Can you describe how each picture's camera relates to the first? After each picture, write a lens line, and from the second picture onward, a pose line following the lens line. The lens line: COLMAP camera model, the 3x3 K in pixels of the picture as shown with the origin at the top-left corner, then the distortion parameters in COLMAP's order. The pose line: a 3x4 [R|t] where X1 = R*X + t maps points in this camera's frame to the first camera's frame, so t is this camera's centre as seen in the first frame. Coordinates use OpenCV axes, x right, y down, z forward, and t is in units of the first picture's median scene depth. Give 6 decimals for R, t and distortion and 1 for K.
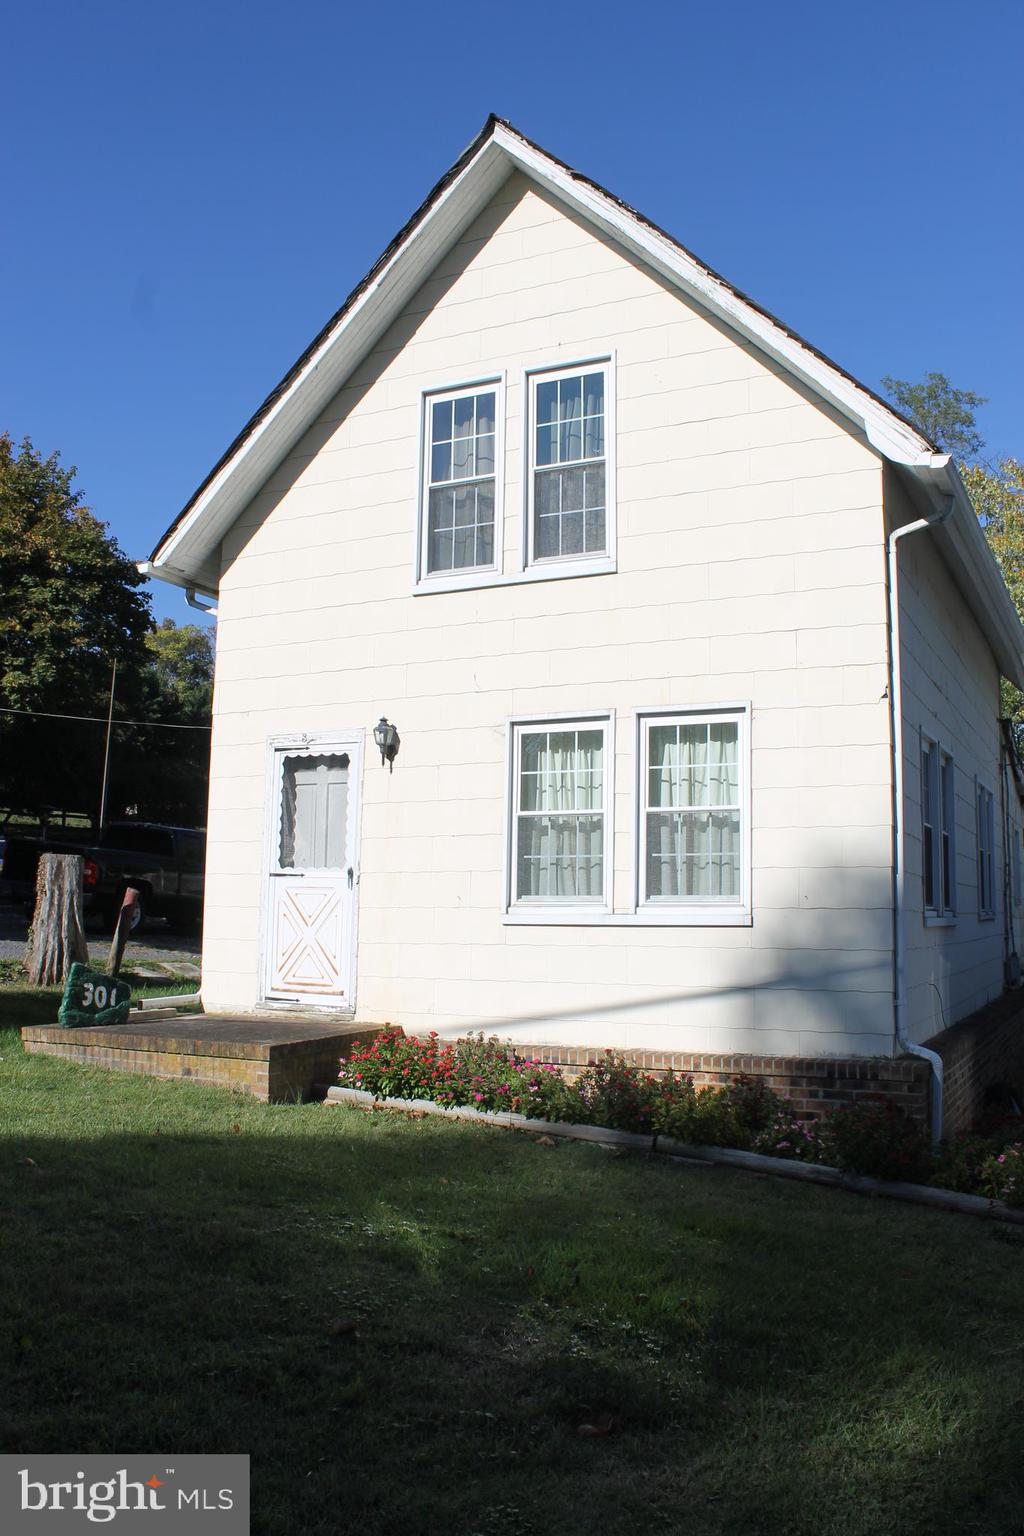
lens RADIAL K [[1297.6, 0, 512.0], [0, 1297.6, 768.0], [0, 0, 1]] dist [-0.164580, 0.153312]
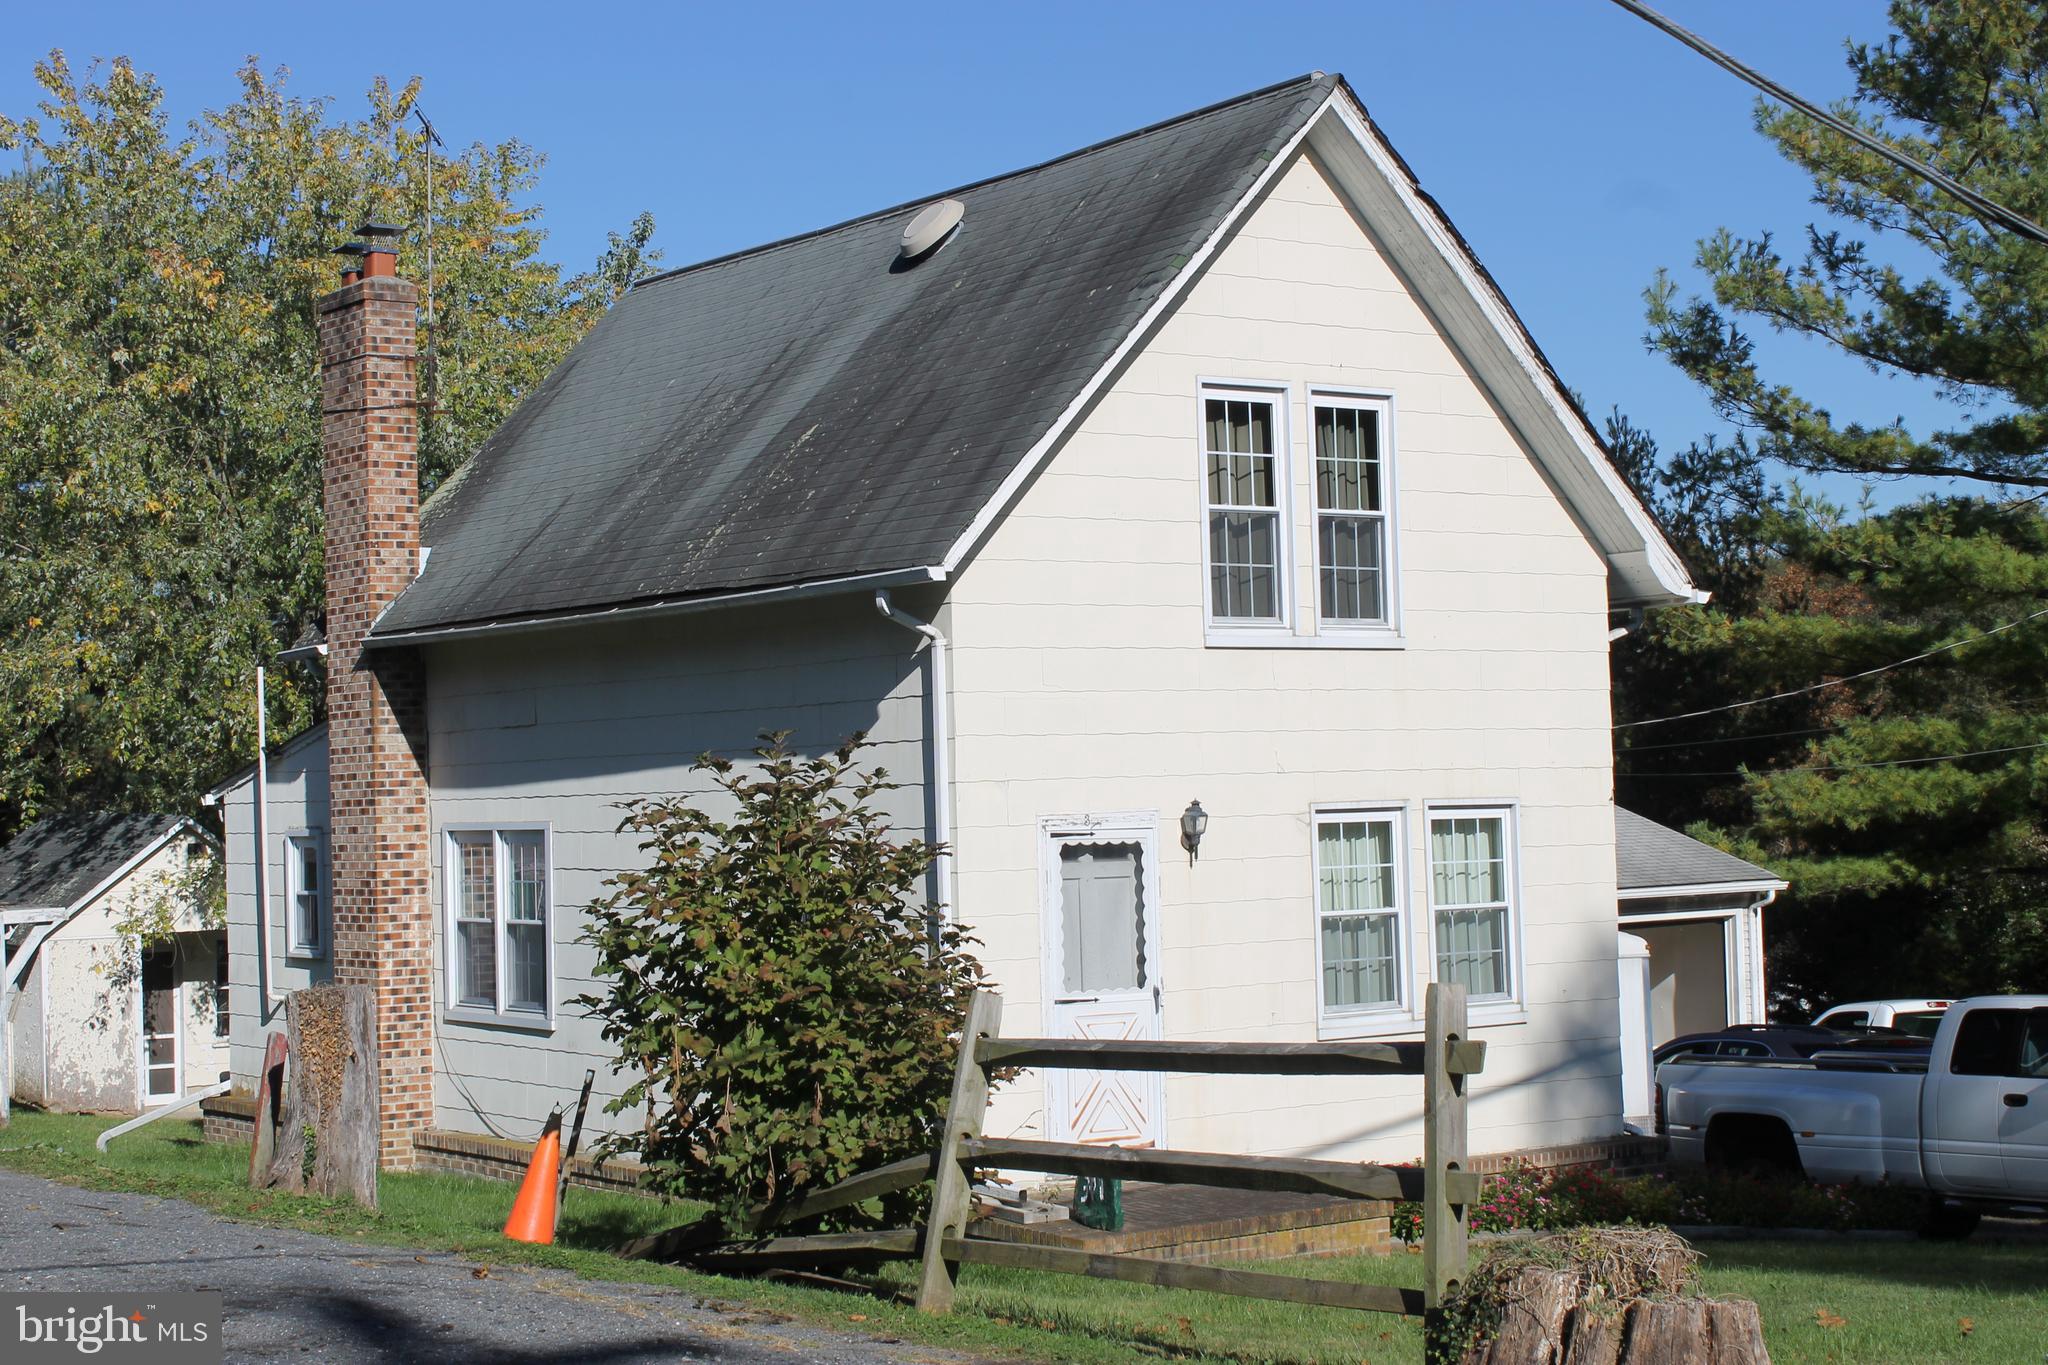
lens RADIAL K [[3224.0, 0, 1024.0], [0, 3224.0, 682.5], [0, 0, 1]] dist [-0.028849, -0.025814]
pose [[0.468131, 0.010532, 0.883596, -1.989562], [-0.071930, 0.997065, 0.026224, -0.161952], [-0.880727, -0.075833, 0.467515, 0.159632]]
